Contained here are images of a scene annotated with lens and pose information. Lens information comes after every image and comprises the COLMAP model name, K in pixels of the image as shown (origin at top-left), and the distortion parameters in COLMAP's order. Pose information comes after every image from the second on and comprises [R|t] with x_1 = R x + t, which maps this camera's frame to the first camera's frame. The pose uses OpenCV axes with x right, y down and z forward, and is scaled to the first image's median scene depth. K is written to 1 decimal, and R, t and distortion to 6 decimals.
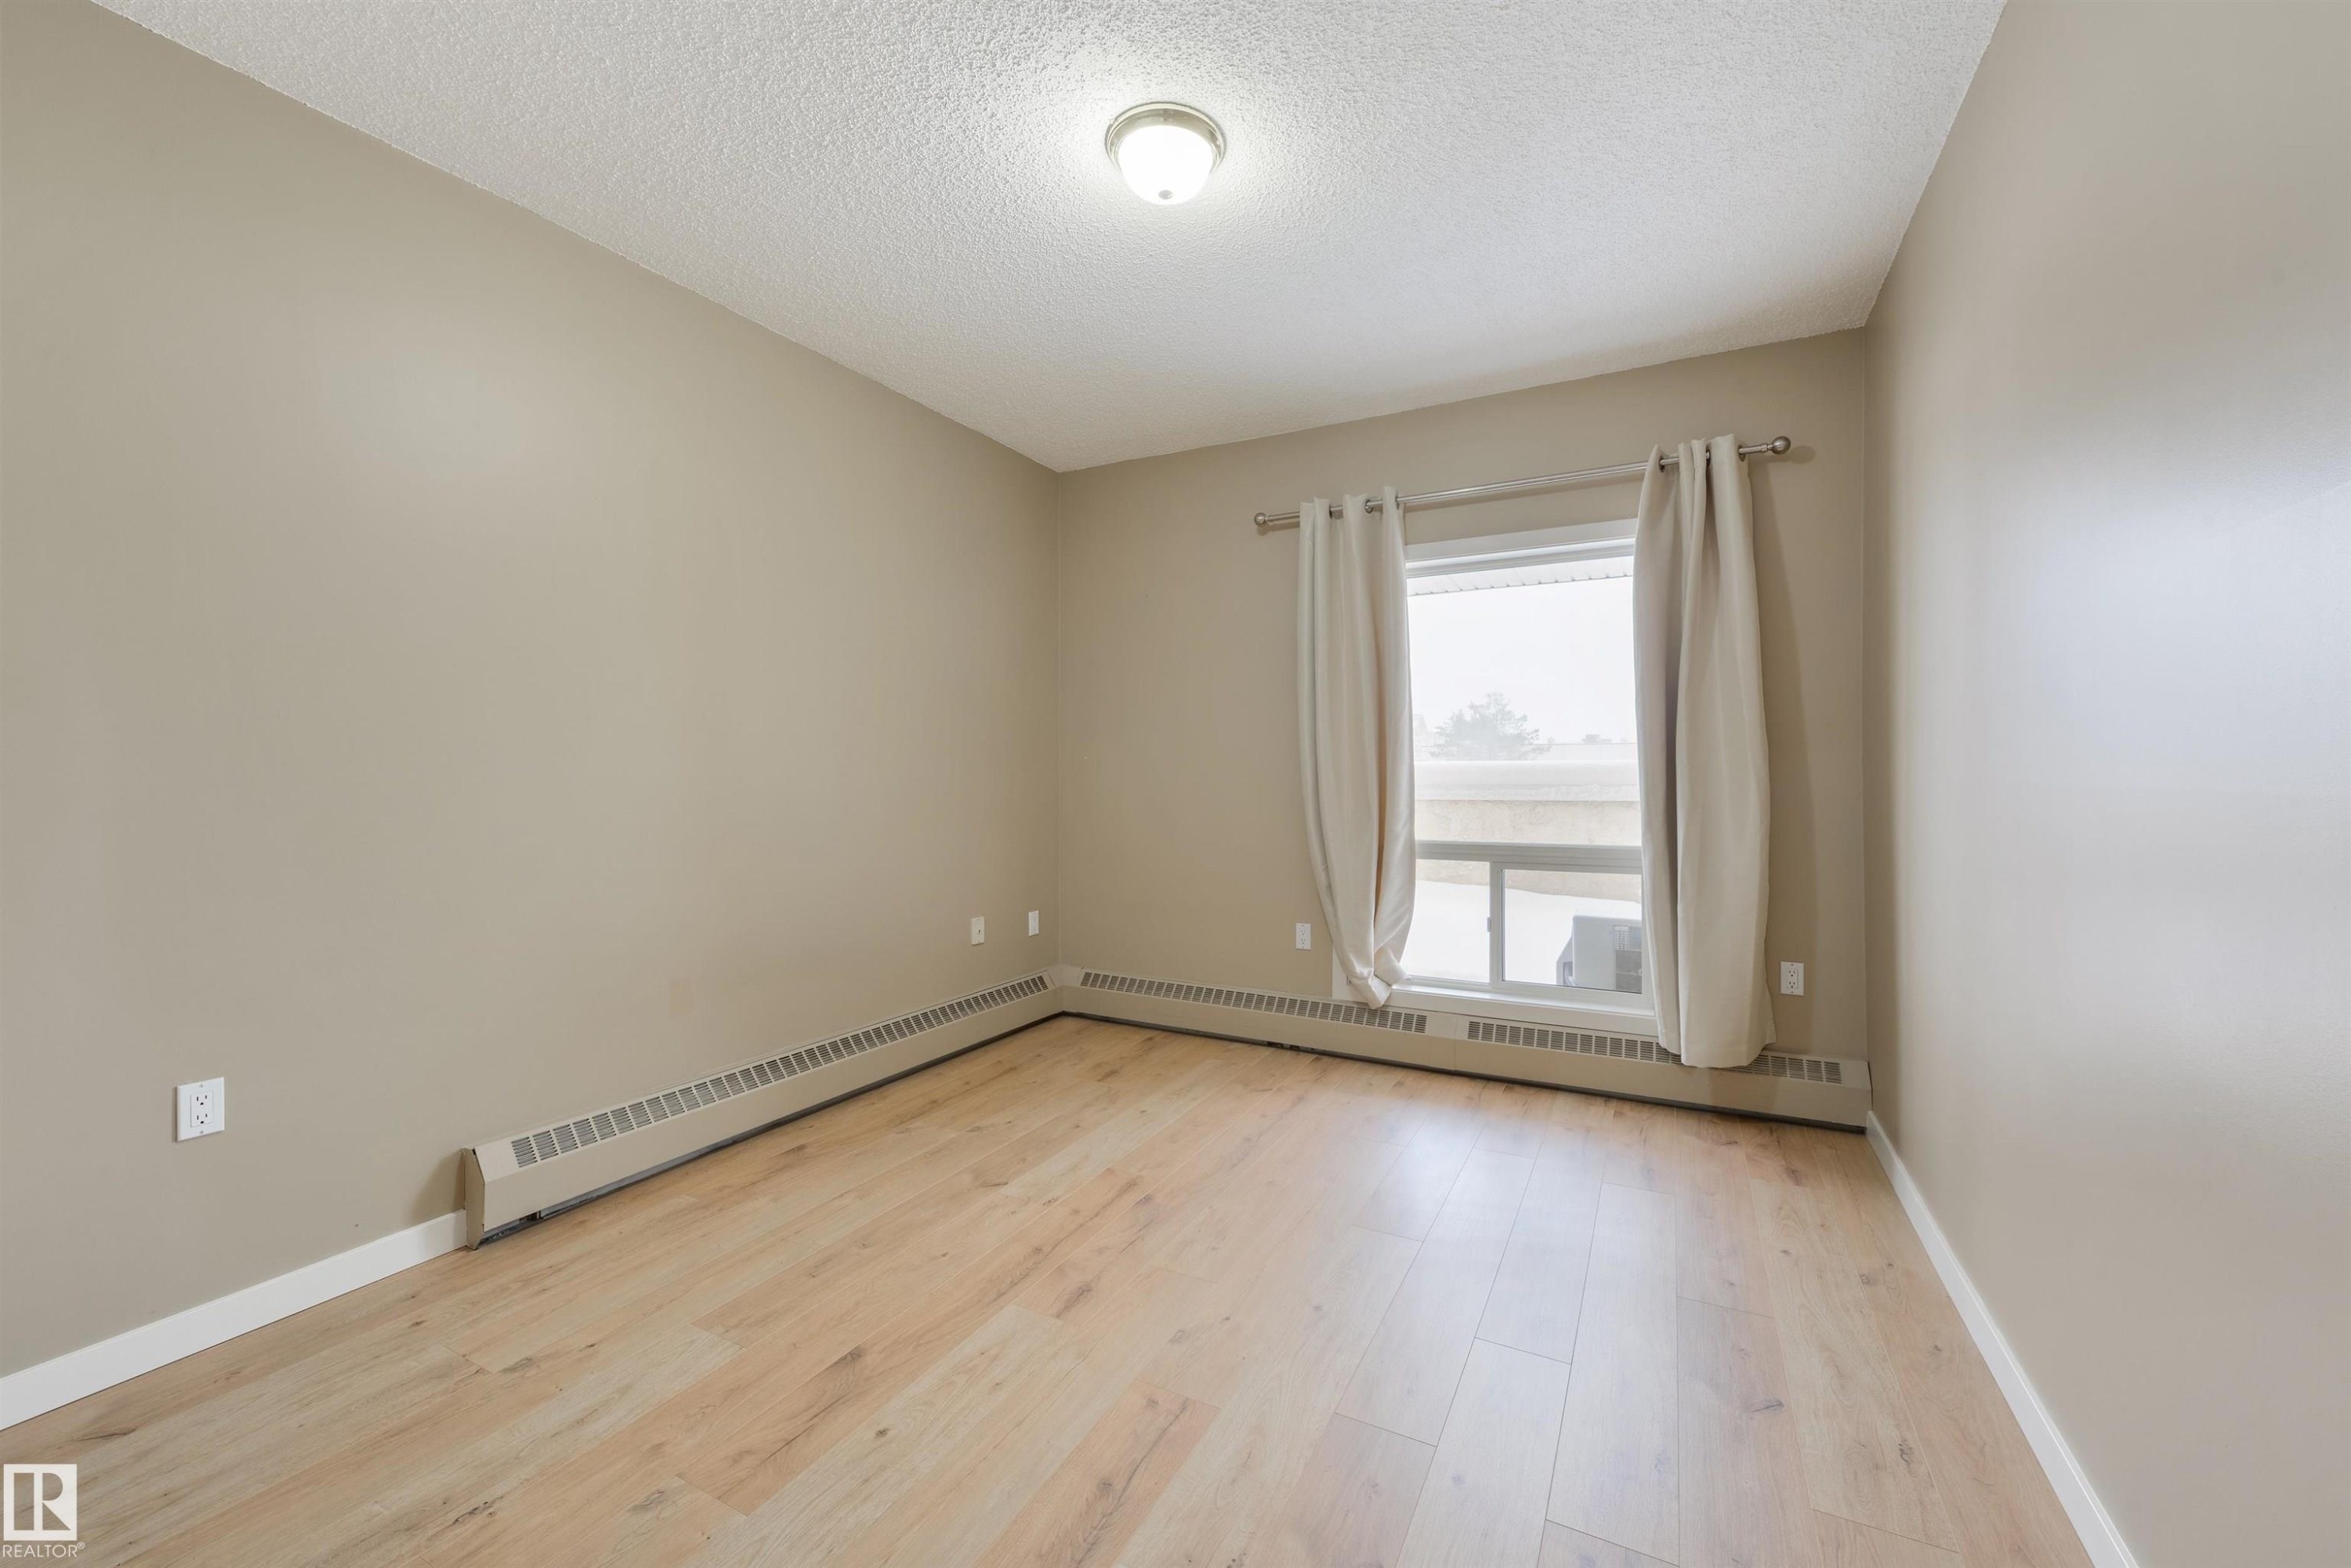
lens RADIAL K [[928.2, 0, 1196.6], [0, 928.2, 778.4], [0, 0, 1]] dist [0.001537, -0.000339]
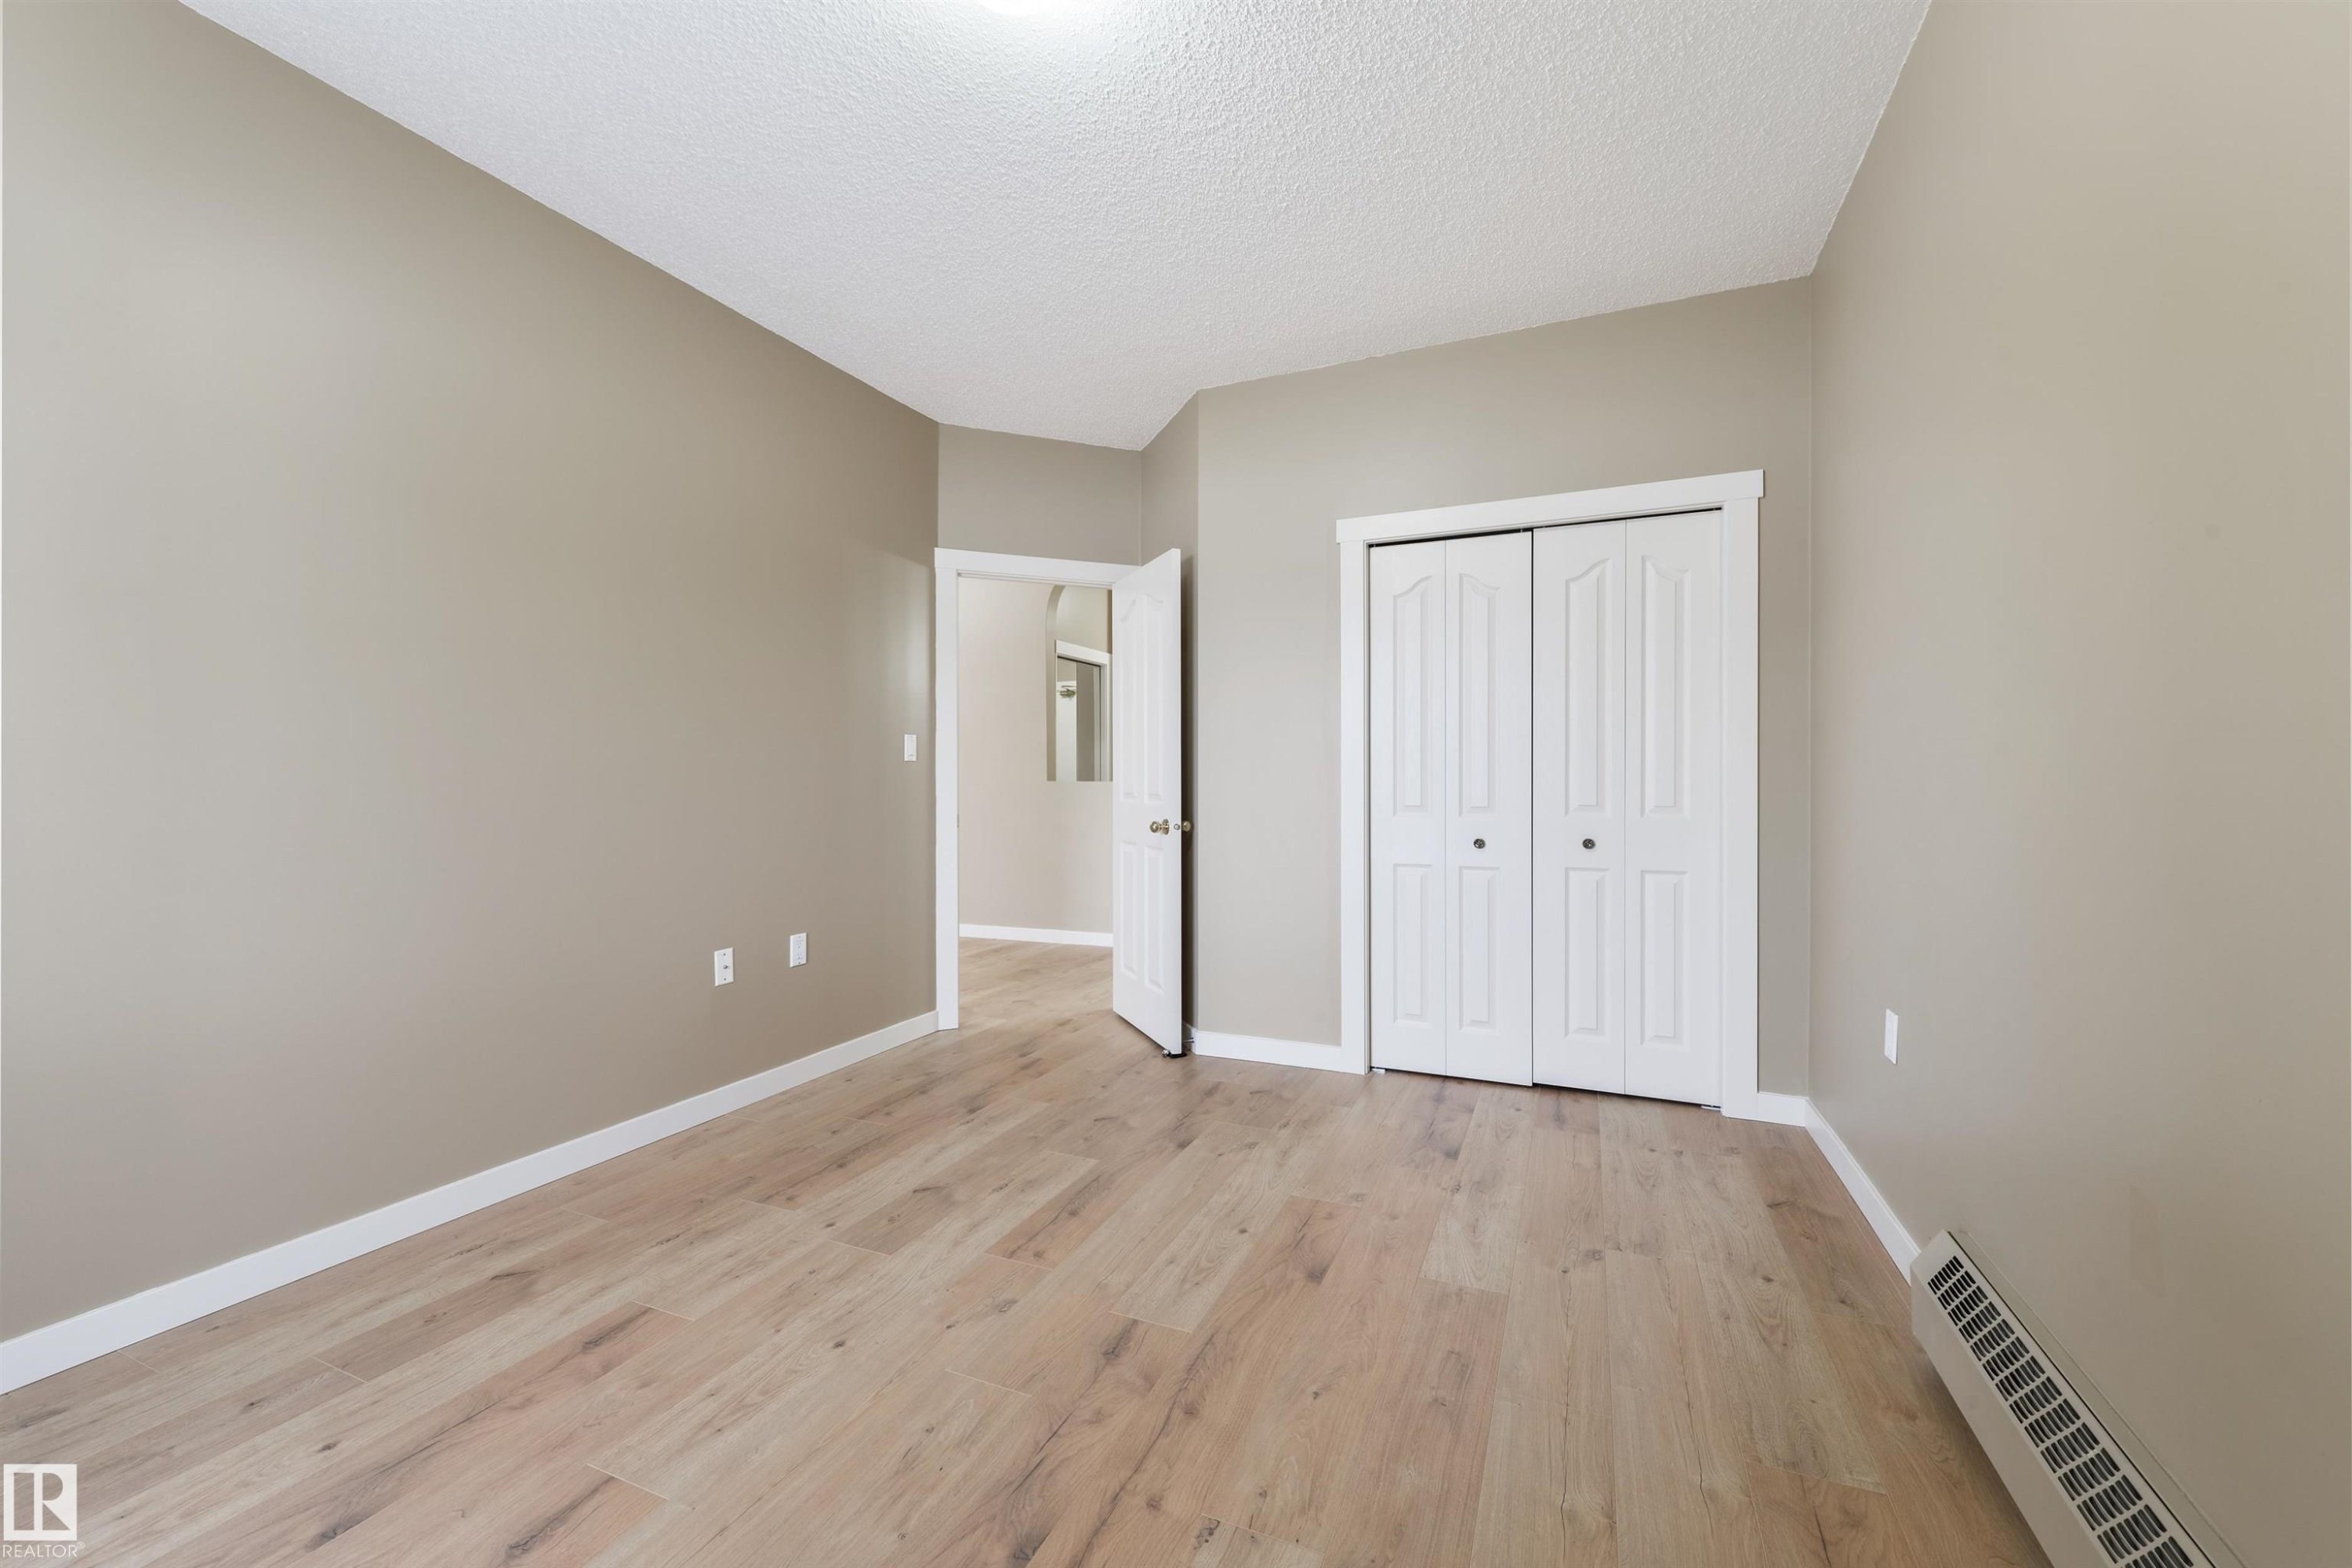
lens RADIAL K [[921.9, 0, 1188.6], [0, 921.9, 791.7], [0, 0, 1]] dist [0.001774, -0.000288]
pose [[-0.997668, 0.002078, -0.068225, -0.123992], [0.000720, 0.999801, 0.019922, 0.030977], [0.068252, 0.019826, -0.997471, 1.677822]]
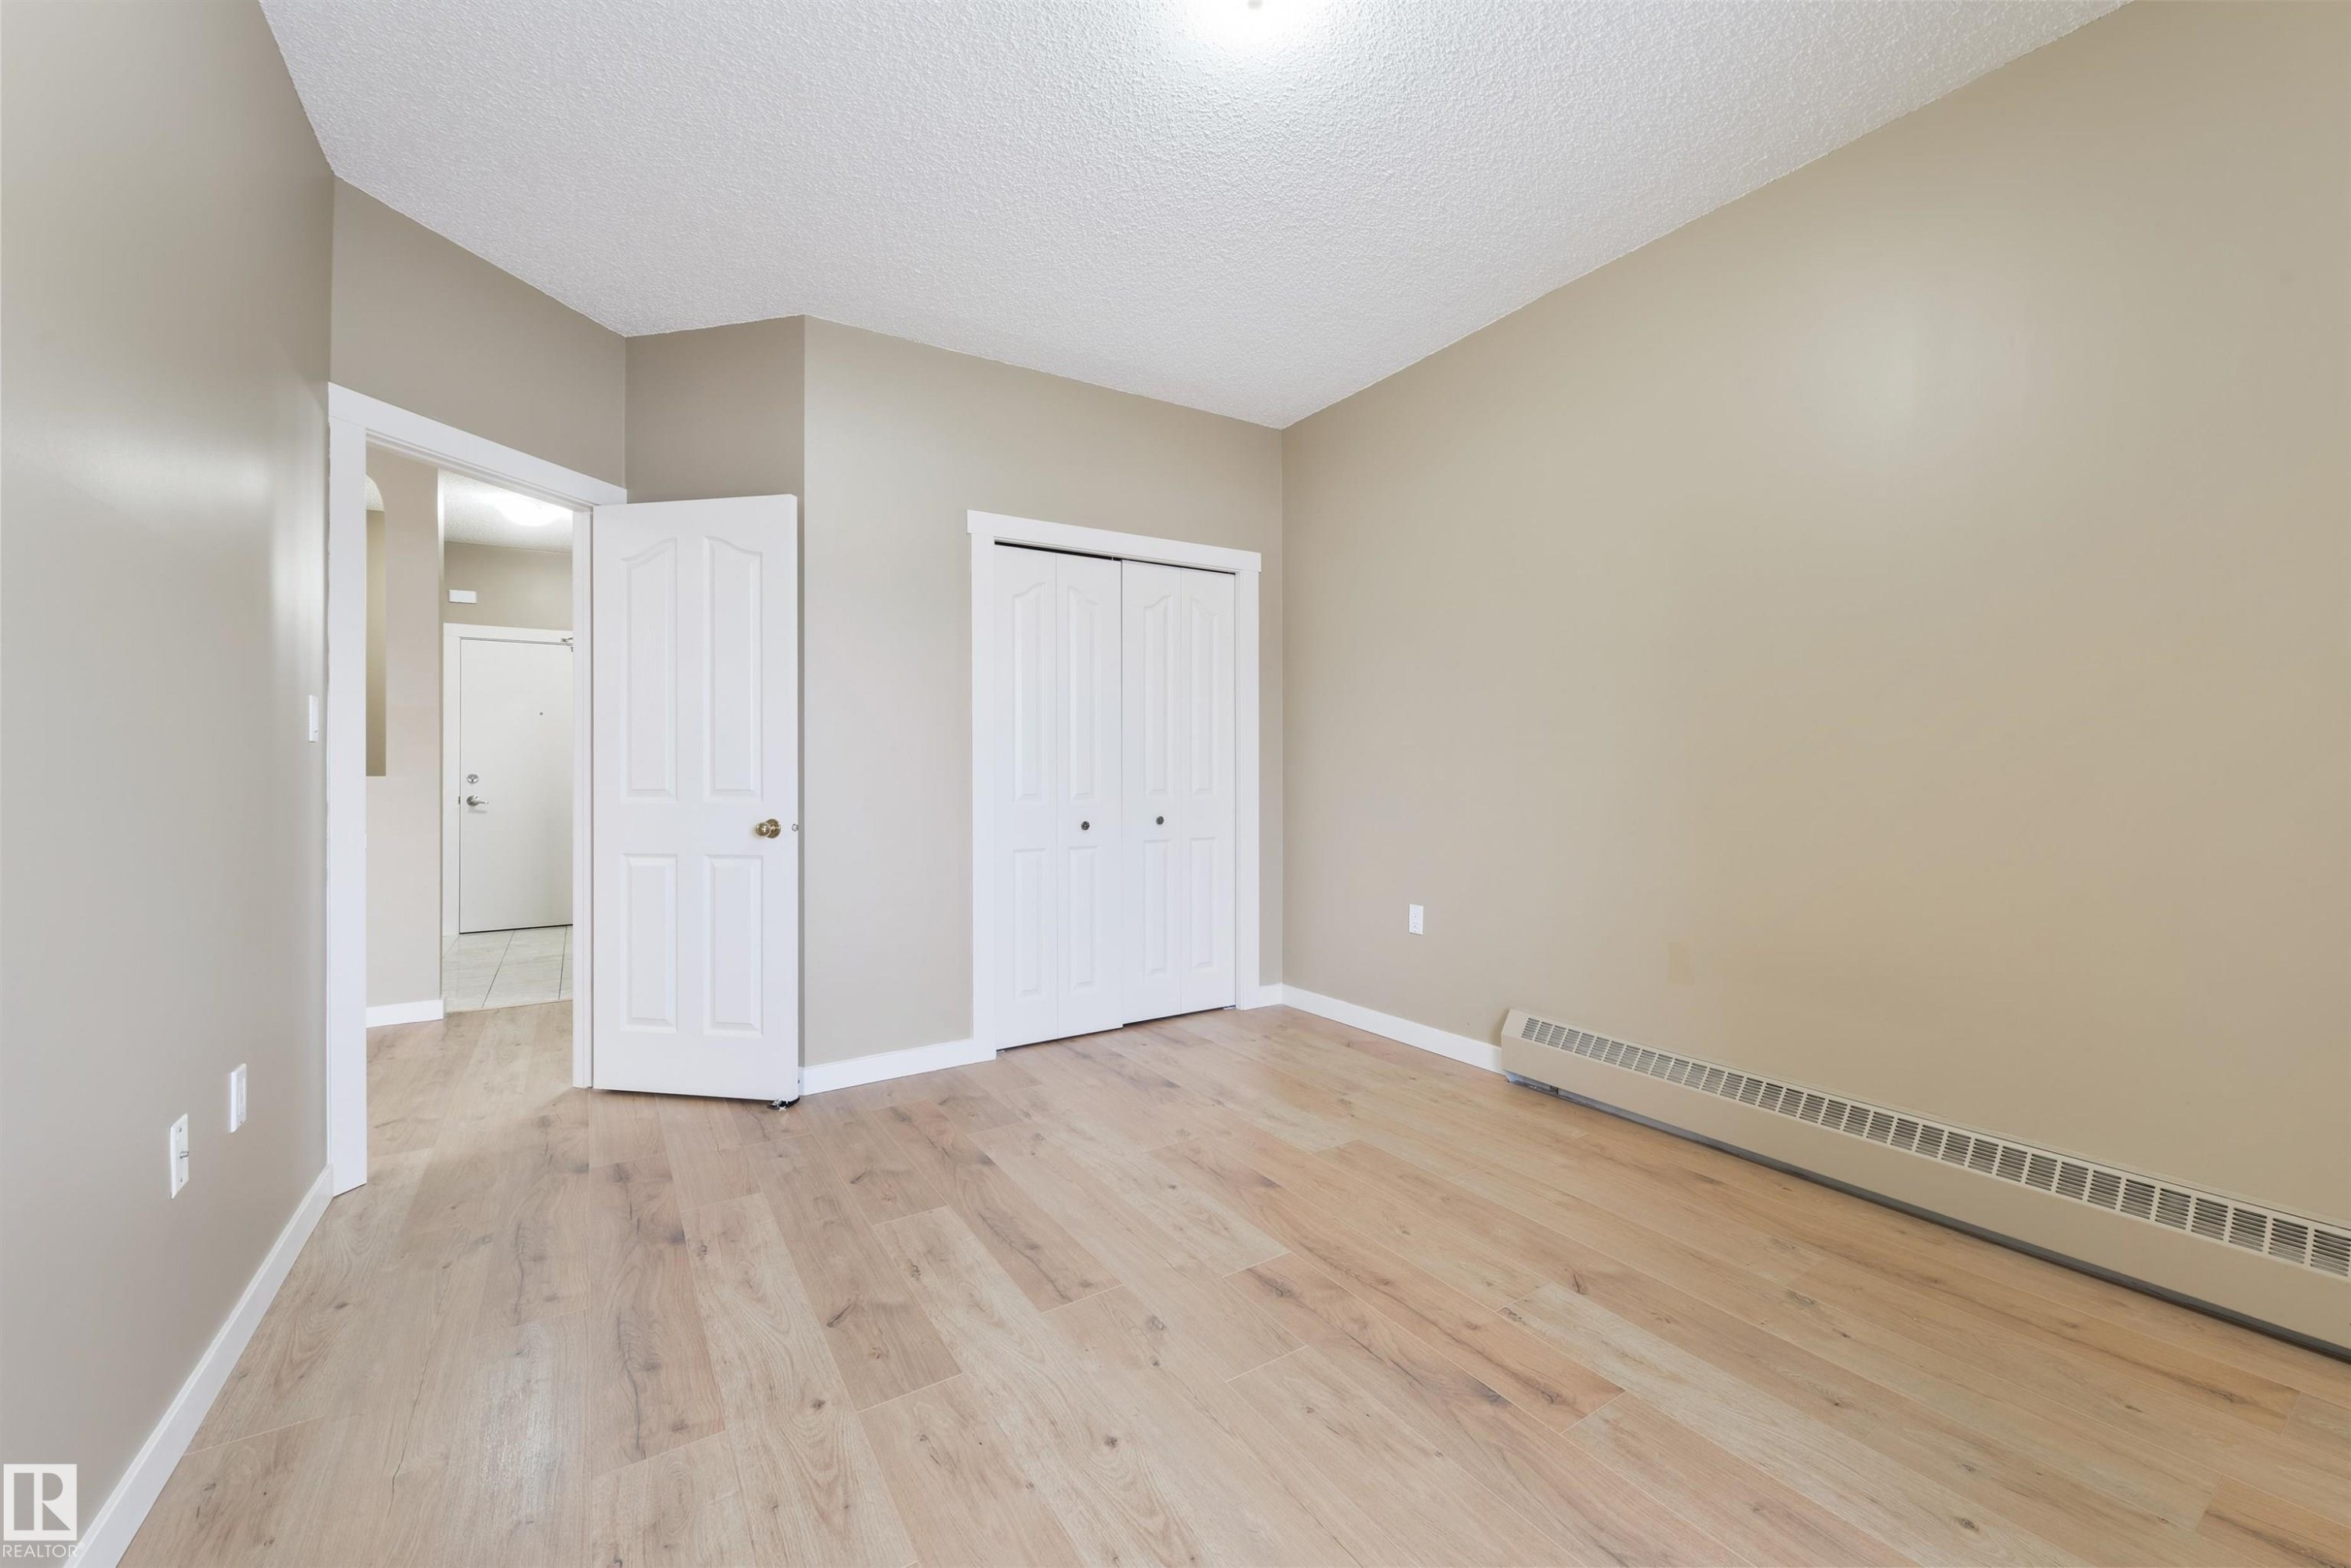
lens RADIAL K [[928.2, 0, 1196.6], [0, 928.2, 778.4], [0, 0, 1]] dist [0.001537, -0.000339]
pose [[-0.496174, 0.012808, -0.868129, 0.649641], [0.000079, 0.999892, 0.014707, 0.032213], [0.868223, 0.007229, -0.496121, 1.268479]]
